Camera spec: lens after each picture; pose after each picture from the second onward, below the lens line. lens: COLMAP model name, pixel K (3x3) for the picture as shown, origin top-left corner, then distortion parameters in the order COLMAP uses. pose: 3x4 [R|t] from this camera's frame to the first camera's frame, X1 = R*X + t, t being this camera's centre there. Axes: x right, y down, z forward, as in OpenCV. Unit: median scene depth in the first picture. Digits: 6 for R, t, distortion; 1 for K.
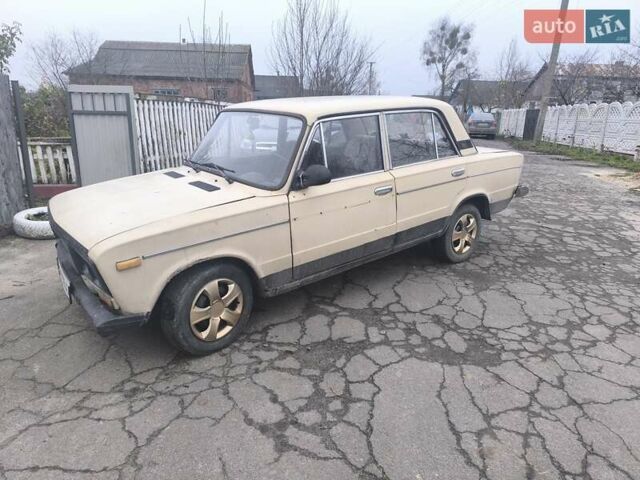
lens RADIAL K [[458.9, 0, 320.0], [0, 458.9, 240.0], [0, 0, 1]] dist [0.046922, -0.001592]
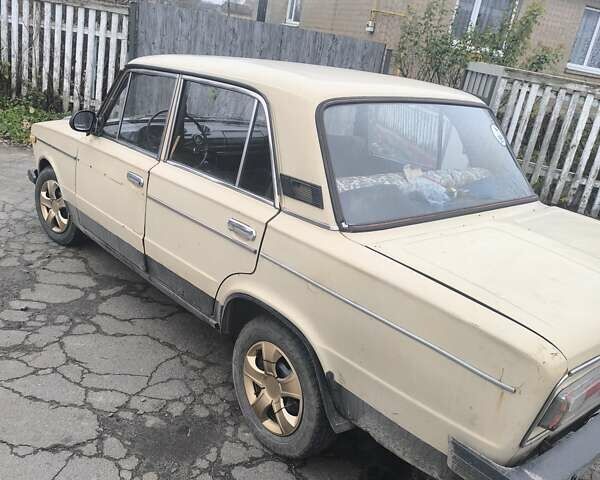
lens RADIAL K [[579.2, 0, 291.3], [0, 579.2, 237.4], [0, 0, 1]] dist [0.056373, -0.014572]
pose [[-0.009634, 0.319002, -0.947705, 0.992360], [-0.410514, 0.862939, 0.294642, -0.384933], [0.911803, 0.391885, 0.122641, 1.125878]]
